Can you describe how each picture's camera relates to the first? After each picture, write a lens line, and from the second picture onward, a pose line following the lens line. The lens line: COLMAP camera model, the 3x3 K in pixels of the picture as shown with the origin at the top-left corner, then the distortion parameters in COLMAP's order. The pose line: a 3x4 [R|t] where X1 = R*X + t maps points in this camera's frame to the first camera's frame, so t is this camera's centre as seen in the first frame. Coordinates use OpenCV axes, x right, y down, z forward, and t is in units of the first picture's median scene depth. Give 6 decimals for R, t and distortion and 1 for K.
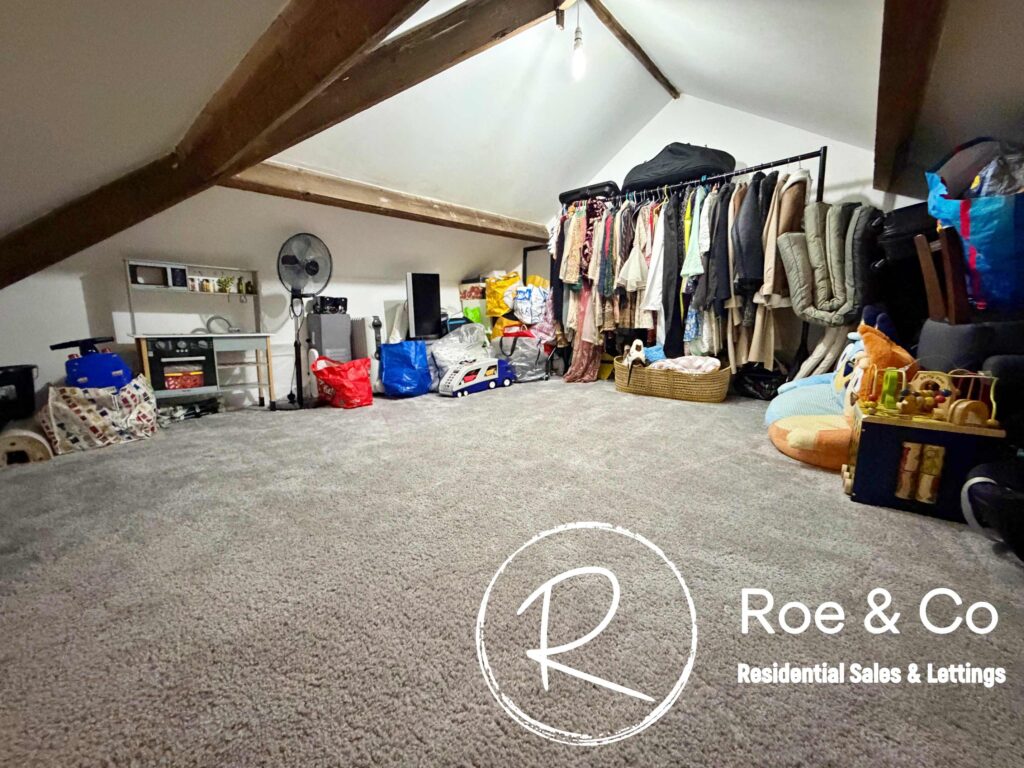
lens RADIAL K [[405.6, 0, 508.7], [0, 405.6, 383.0], [0, 0, 1]] dist [-0.000044, -0.000294]
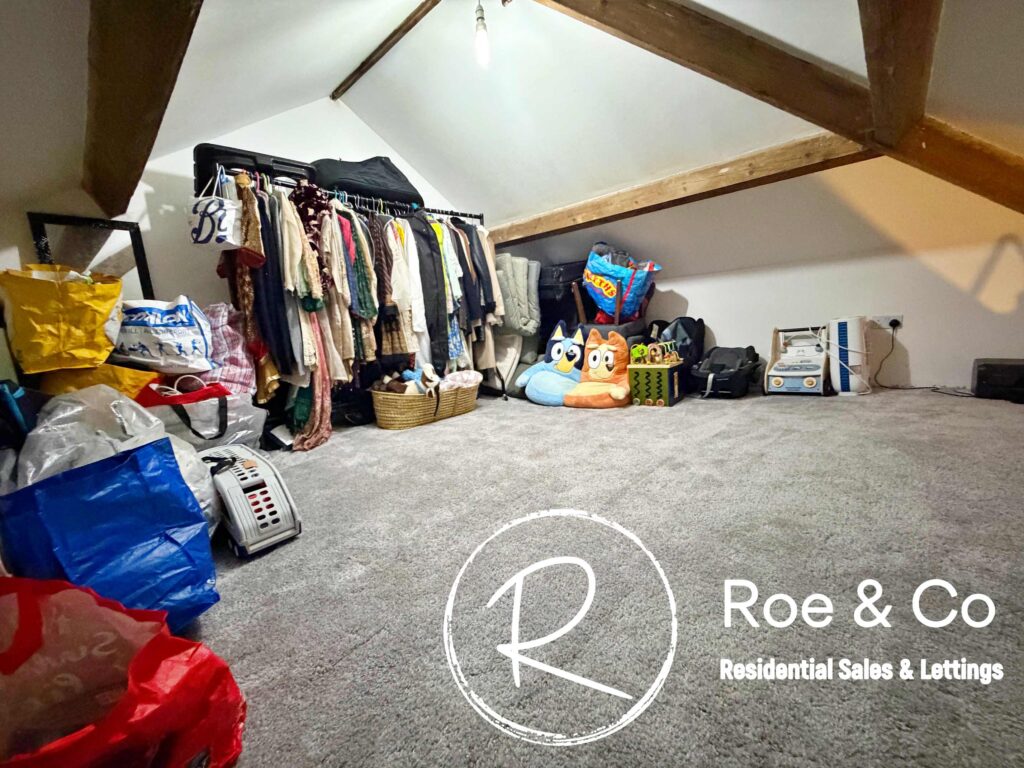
lens RADIAL K [[412.2, 0, 515.9], [0, 412.2, 375.0], [0, 0, 1]] dist [-0.000068, -0.000062]
pose [[0.024738, -0.121906, 0.992233, -0.590497], [0.235792, 0.965245, 0.112711, -0.138172], [-0.971489, 0.231172, 0.052623, 0.762491]]
